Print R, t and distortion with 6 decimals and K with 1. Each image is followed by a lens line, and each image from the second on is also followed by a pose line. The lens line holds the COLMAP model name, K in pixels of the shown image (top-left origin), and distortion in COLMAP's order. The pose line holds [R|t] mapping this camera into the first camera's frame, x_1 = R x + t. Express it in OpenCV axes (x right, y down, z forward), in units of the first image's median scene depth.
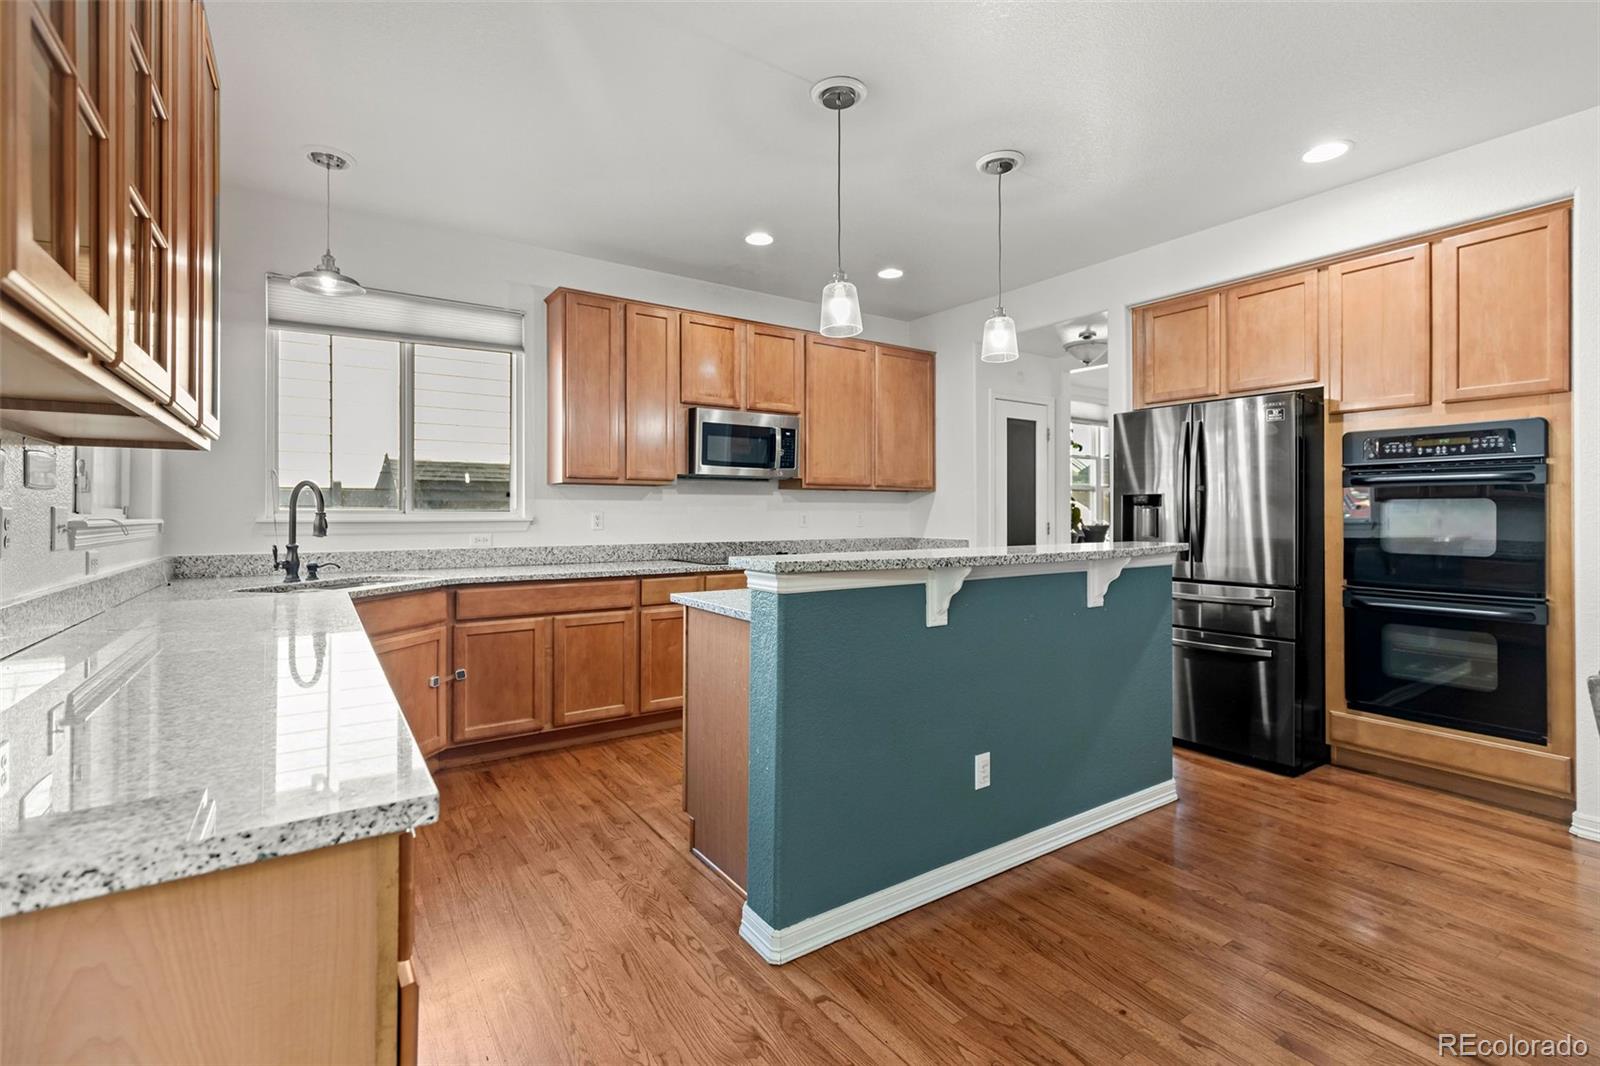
lens RADIAL K [[732.9, 0, 805.9], [0, 732.9, 511.6], [0, 0, 1]] dist [0.009446, -0.001911]
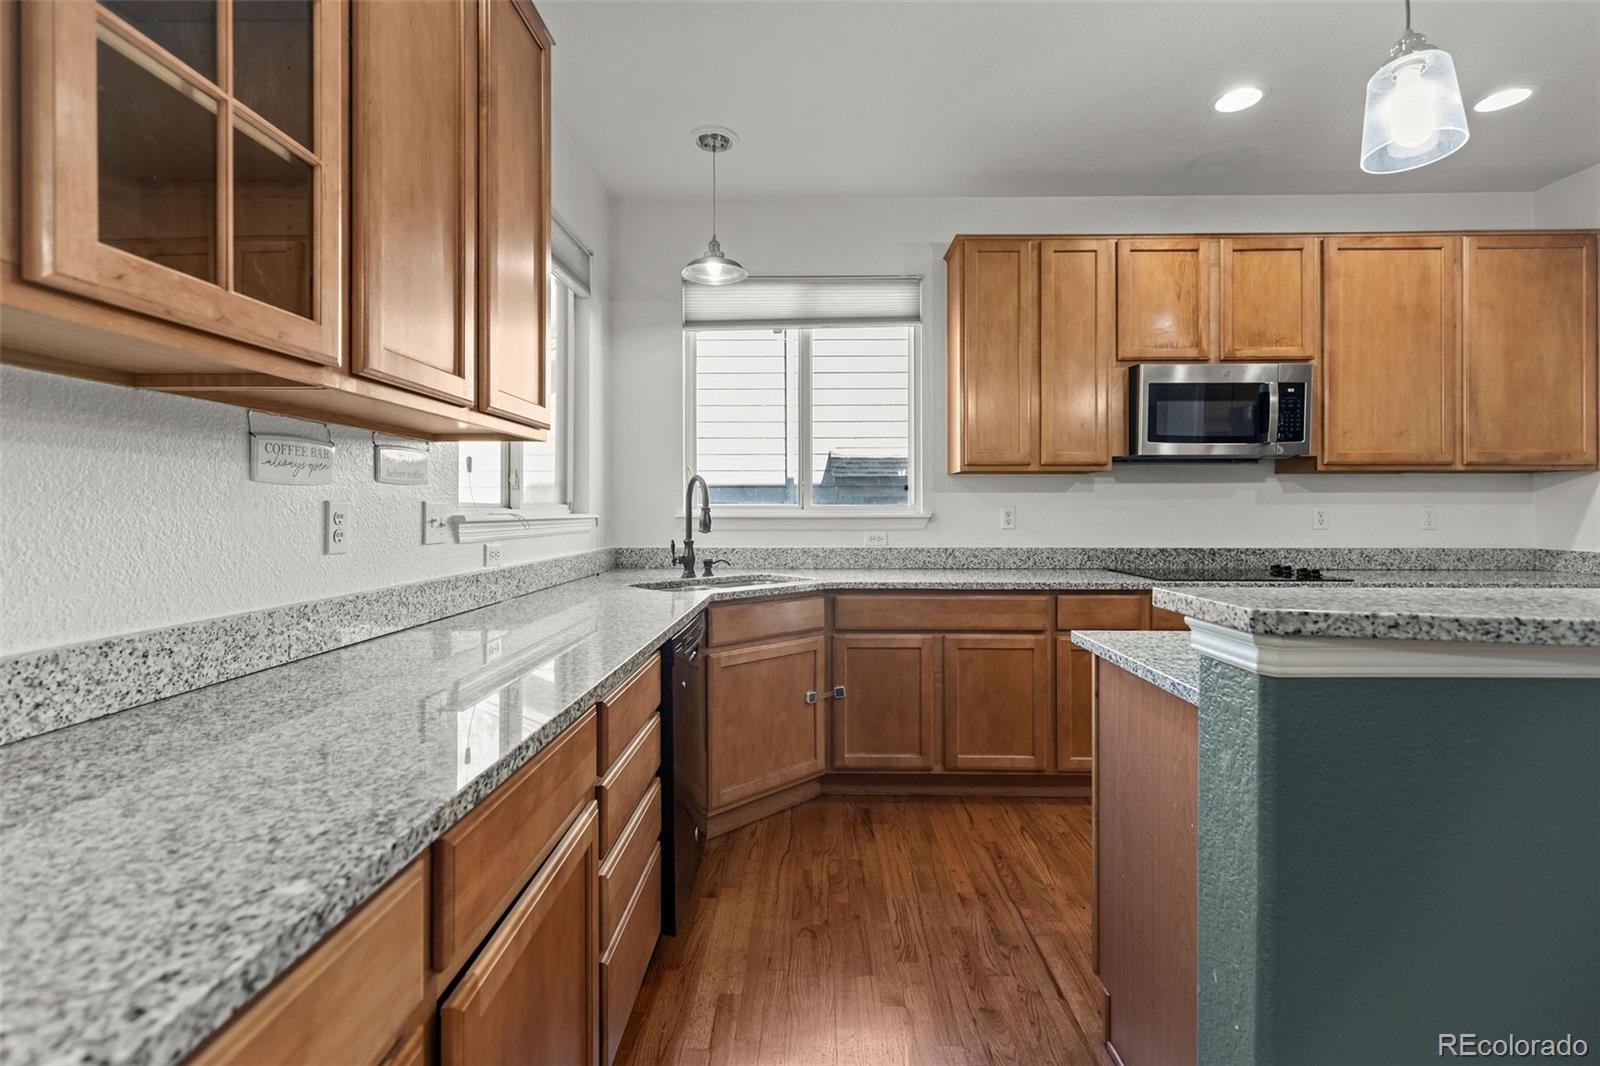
lens RADIAL K [[732.9, 0, 796.6], [0, 732.9, 507.3], [0, 0, 1]] dist [0.009446, -0.001911]
pose [[0.814490, -0.002224, -0.580173, -0.002910], [0.001622, 0.999997, -0.001556, 0.001993], [0.580175, 0.000326, 0.814491, 0.231409]]
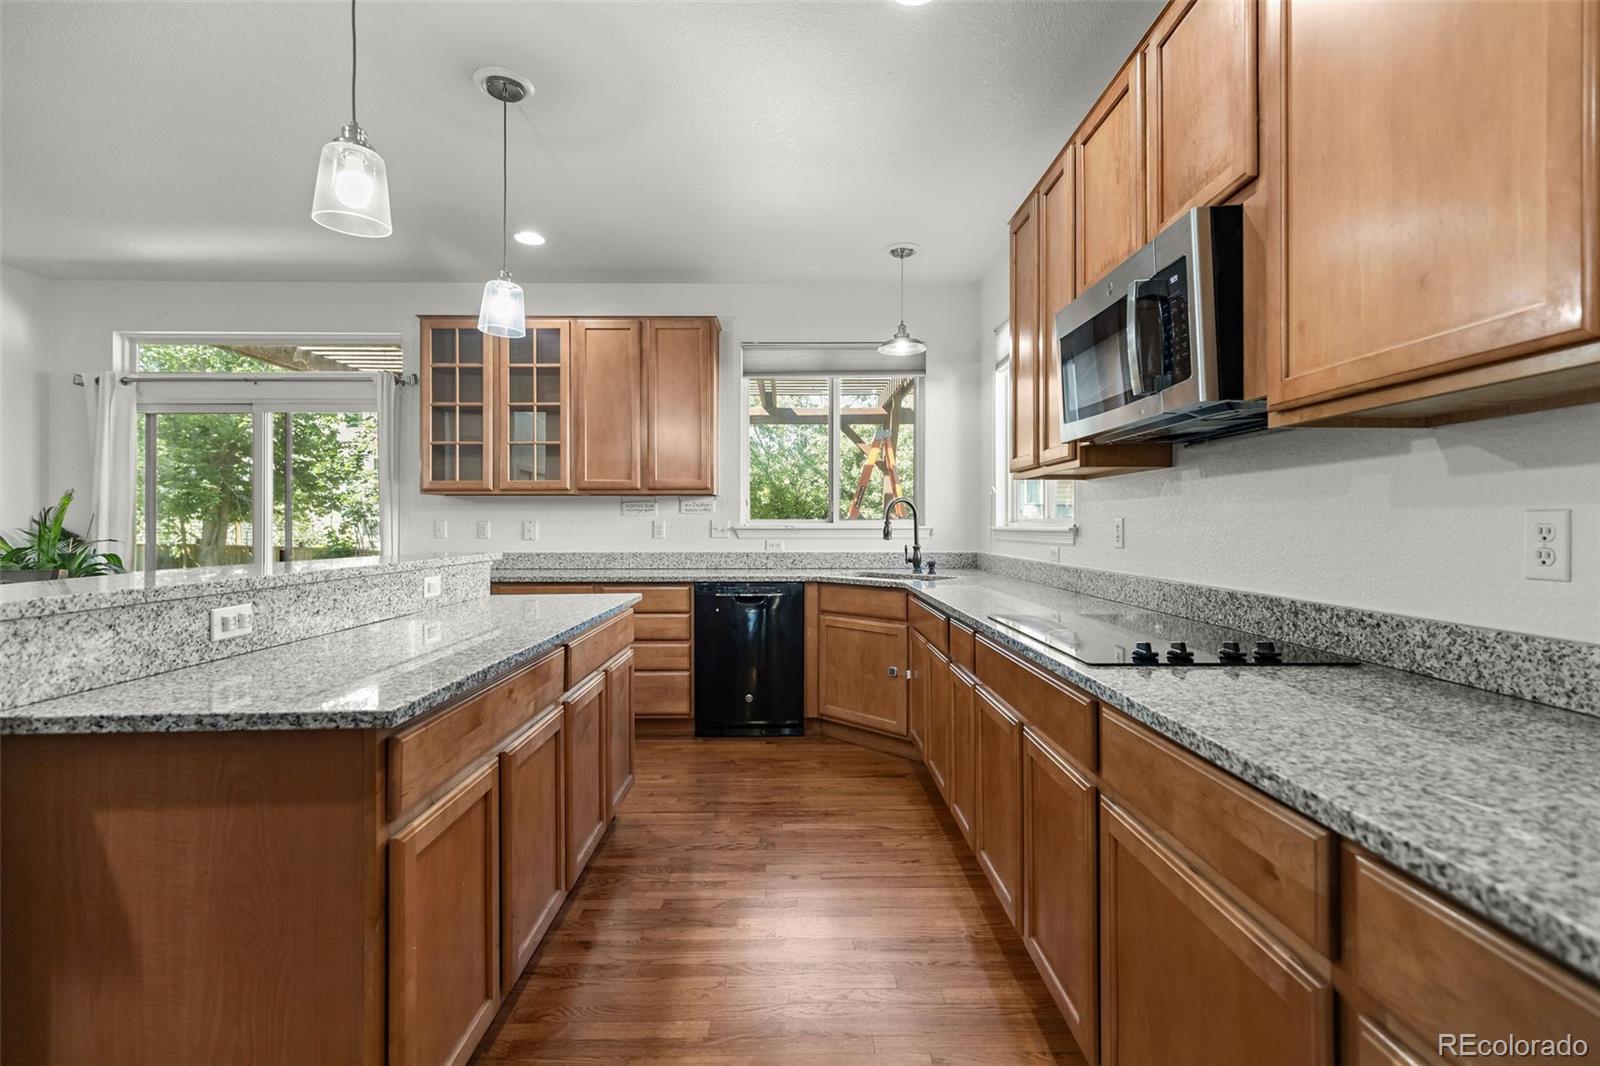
lens RADIAL K [[732.9, 0, 792.1], [0, 732.9, 523.3], [0, 0, 1]] dist [0.009446, -0.001911]
pose [[-0.572958, 0.000313, -0.819585, 0.436842], [0.004626, 0.999985, -0.002852, 0.005831], [0.819572, -0.005425, -0.572951, 1.319812]]
